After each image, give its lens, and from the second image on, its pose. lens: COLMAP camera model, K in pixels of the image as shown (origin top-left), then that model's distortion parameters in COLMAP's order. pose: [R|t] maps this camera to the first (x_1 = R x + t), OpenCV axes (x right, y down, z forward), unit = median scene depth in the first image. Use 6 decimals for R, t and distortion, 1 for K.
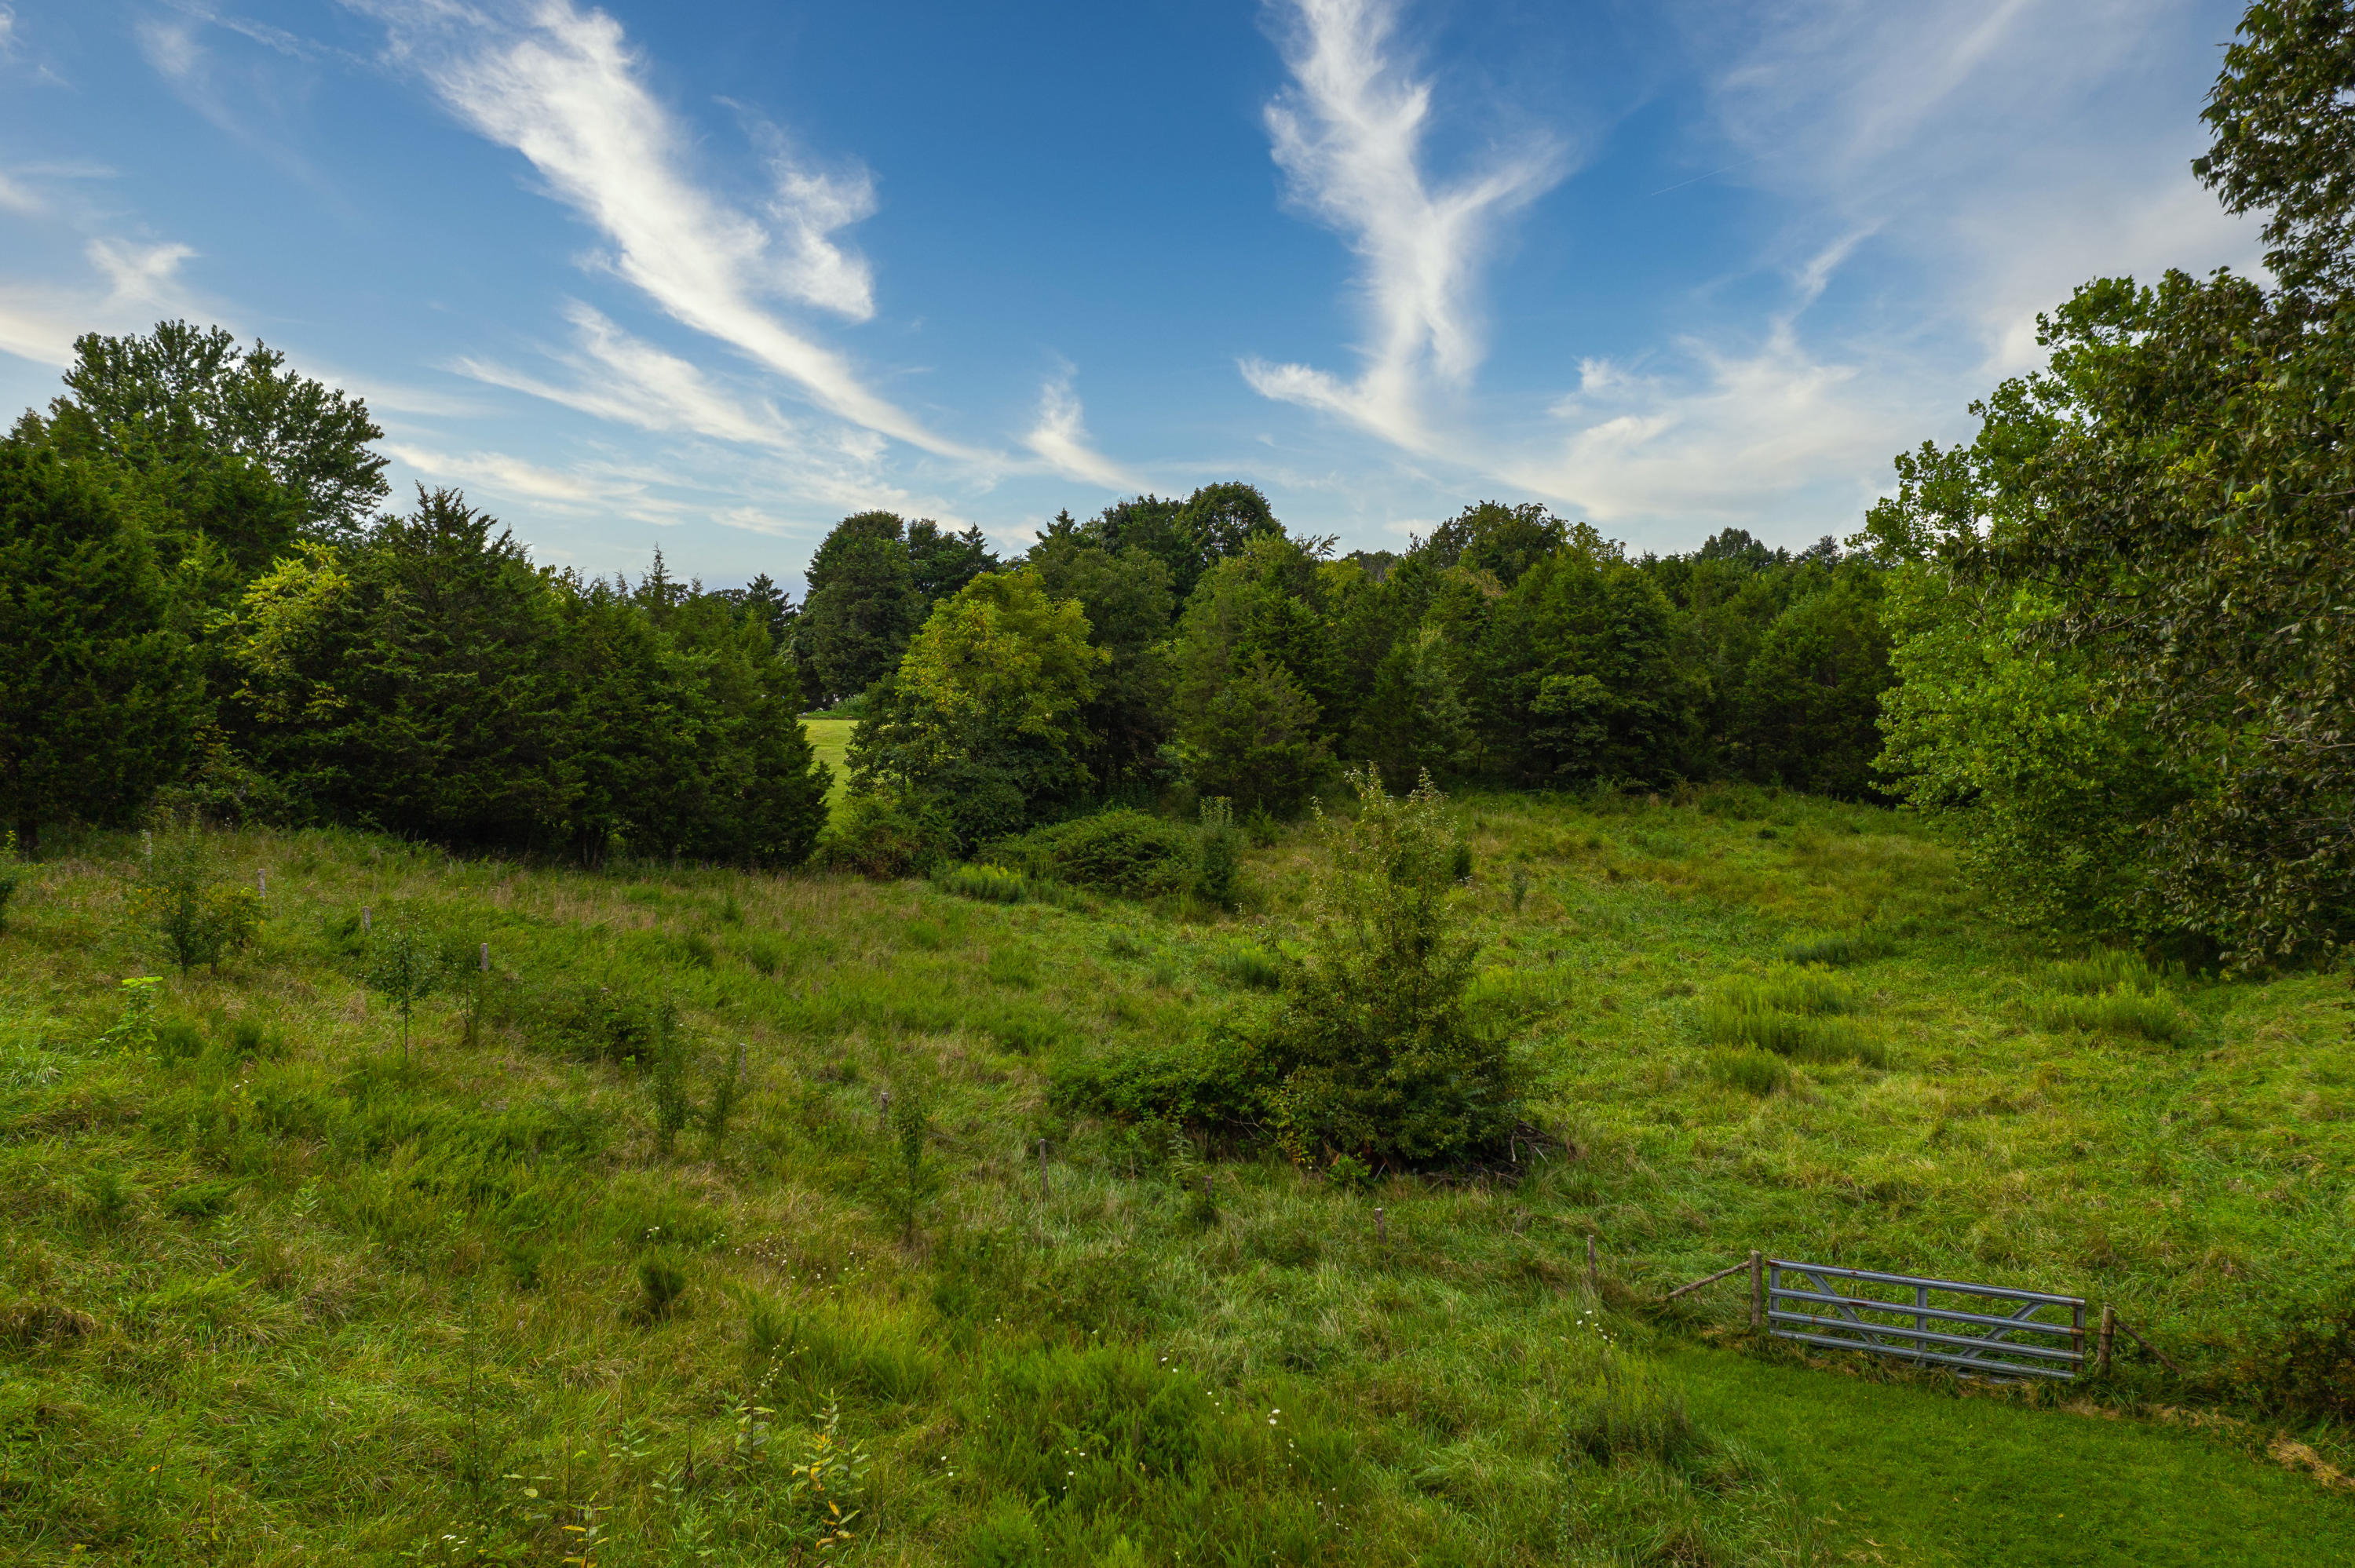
lens RADIAL K [[1899.0, 0, 1179.8], [0, 1899.0, 781.8], [0, 0, 1]] dist [0.000827, -0.005429]
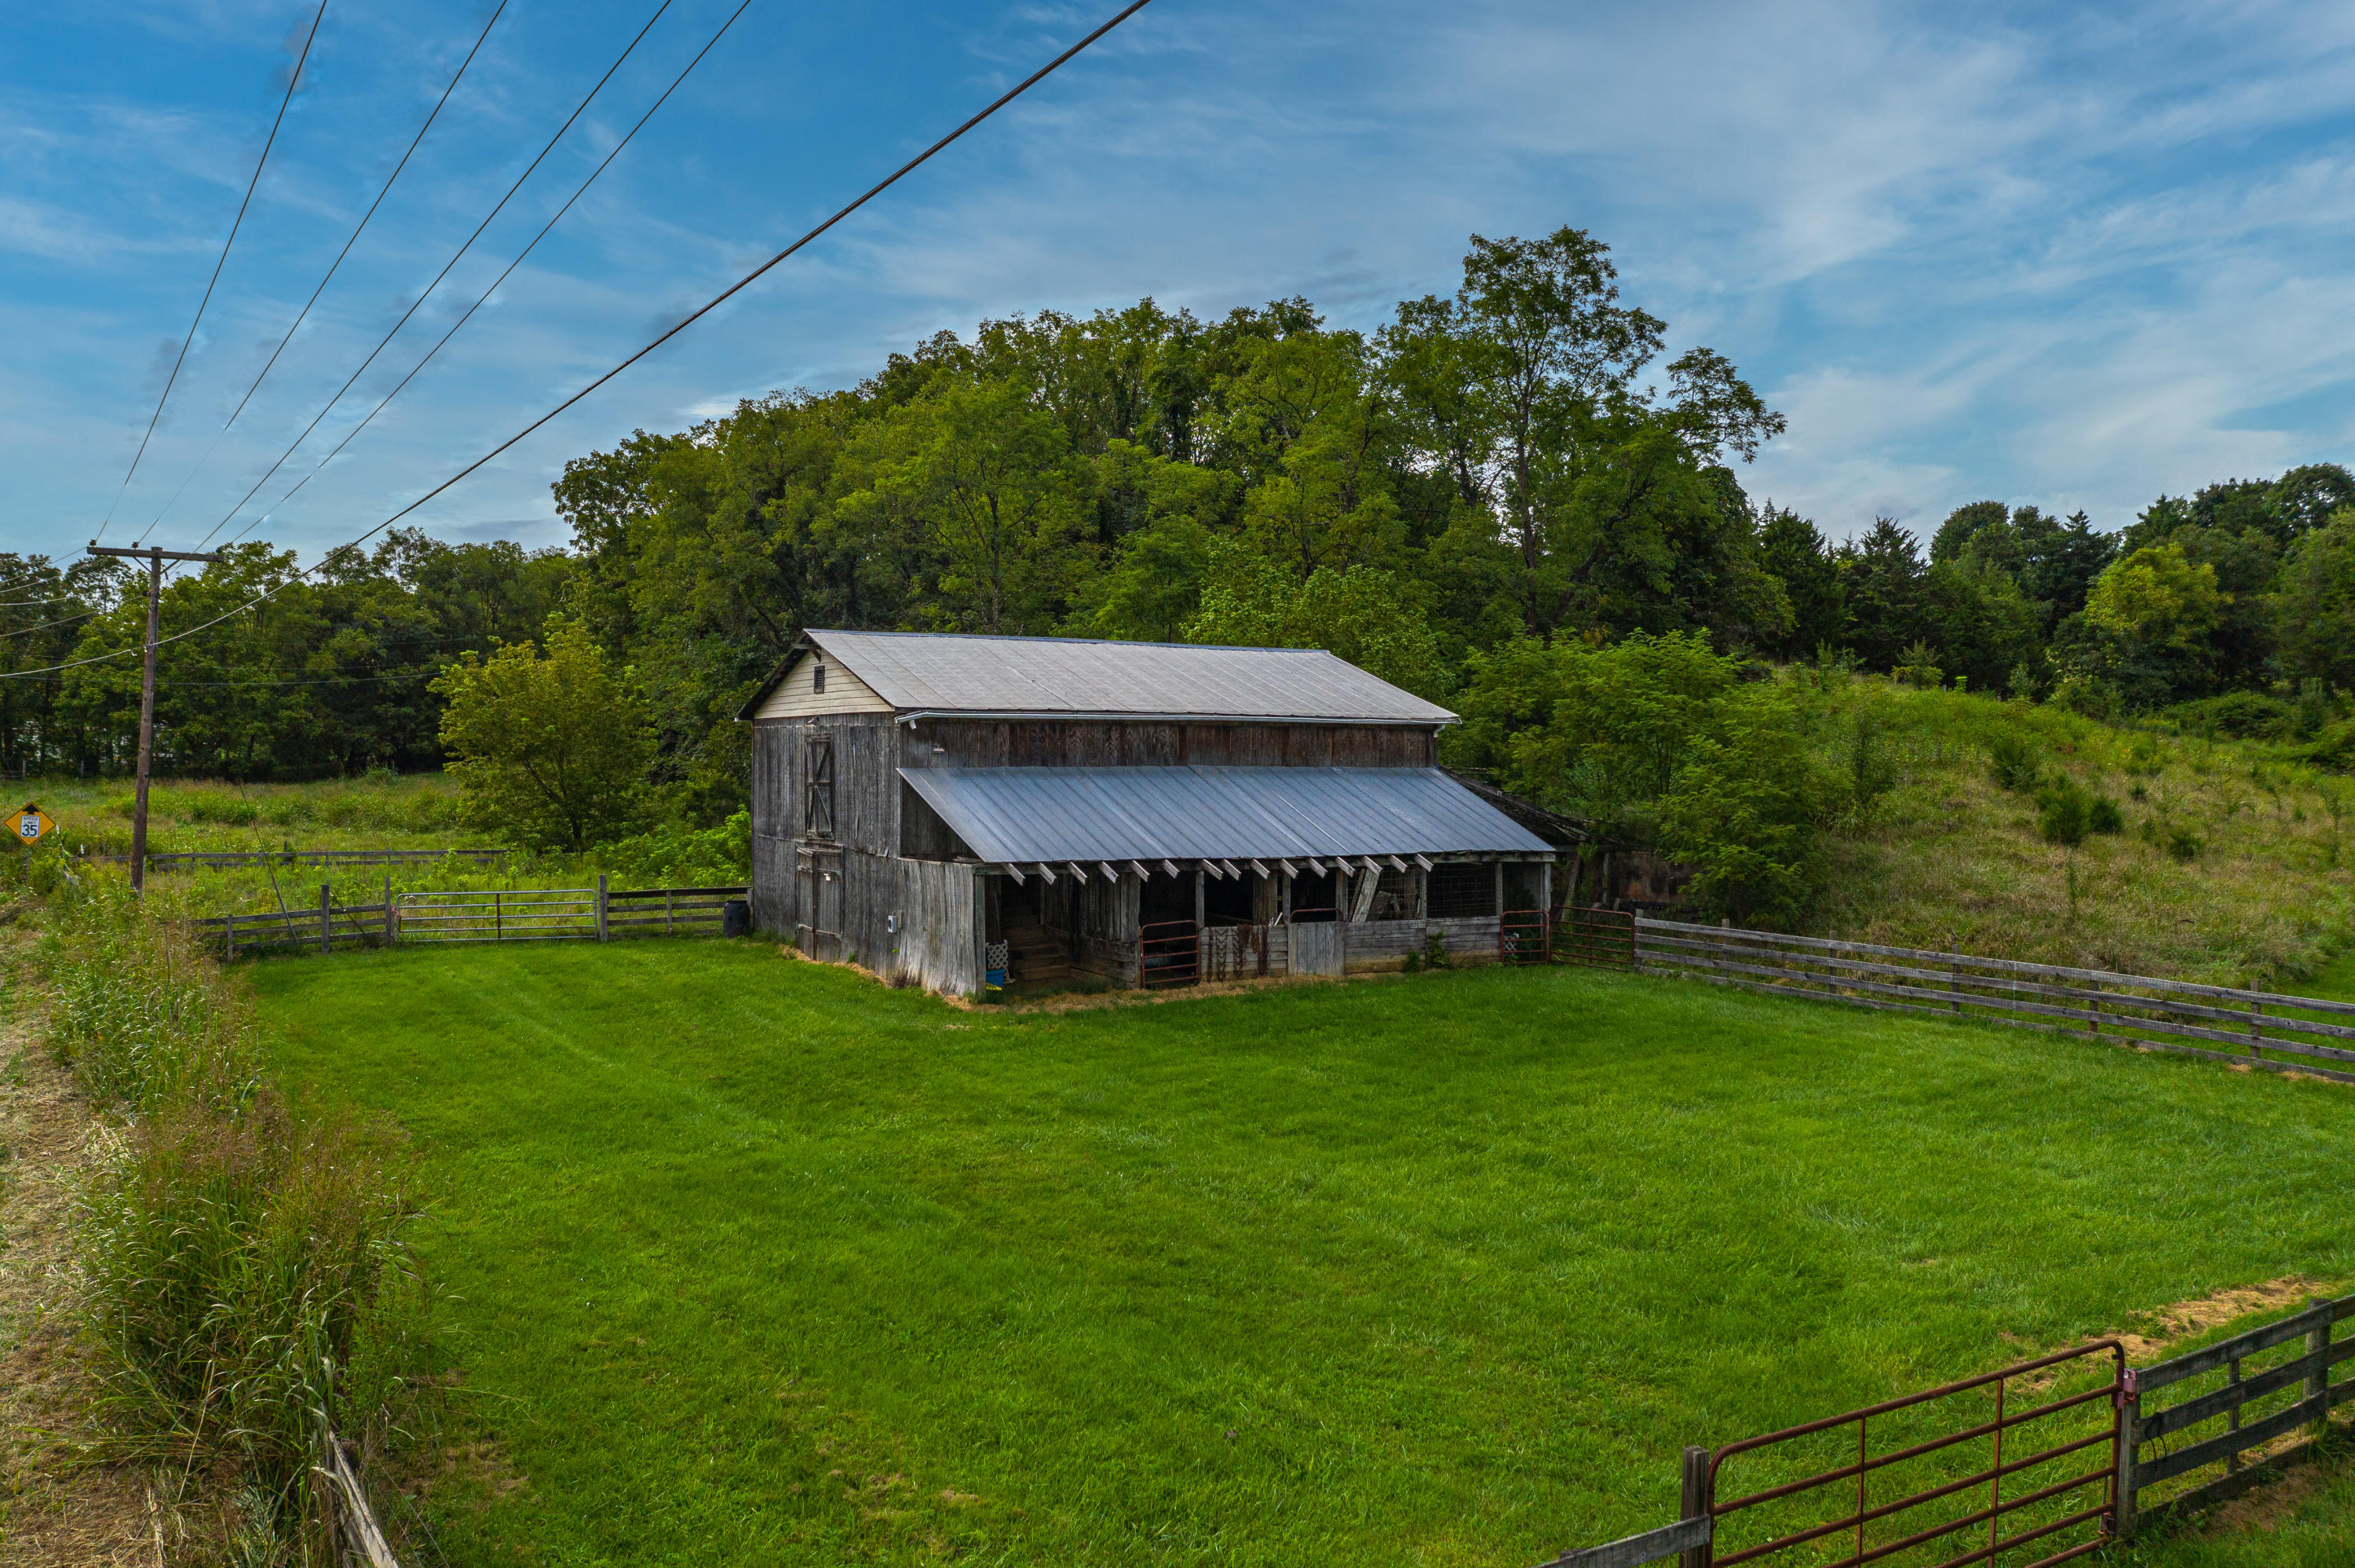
lens RADIAL K [[1899.0, 0, 1177.0], [0, 1899.0, 795.7], [0, 0, 1]] dist [0.000827, -0.005429]
pose [[0.873700, 0.024927, -0.485825, -0.032054], [-0.017939, 0.999658, 0.019030, 0.081309], [0.486134, -0.007911, 0.873849, -0.784573]]
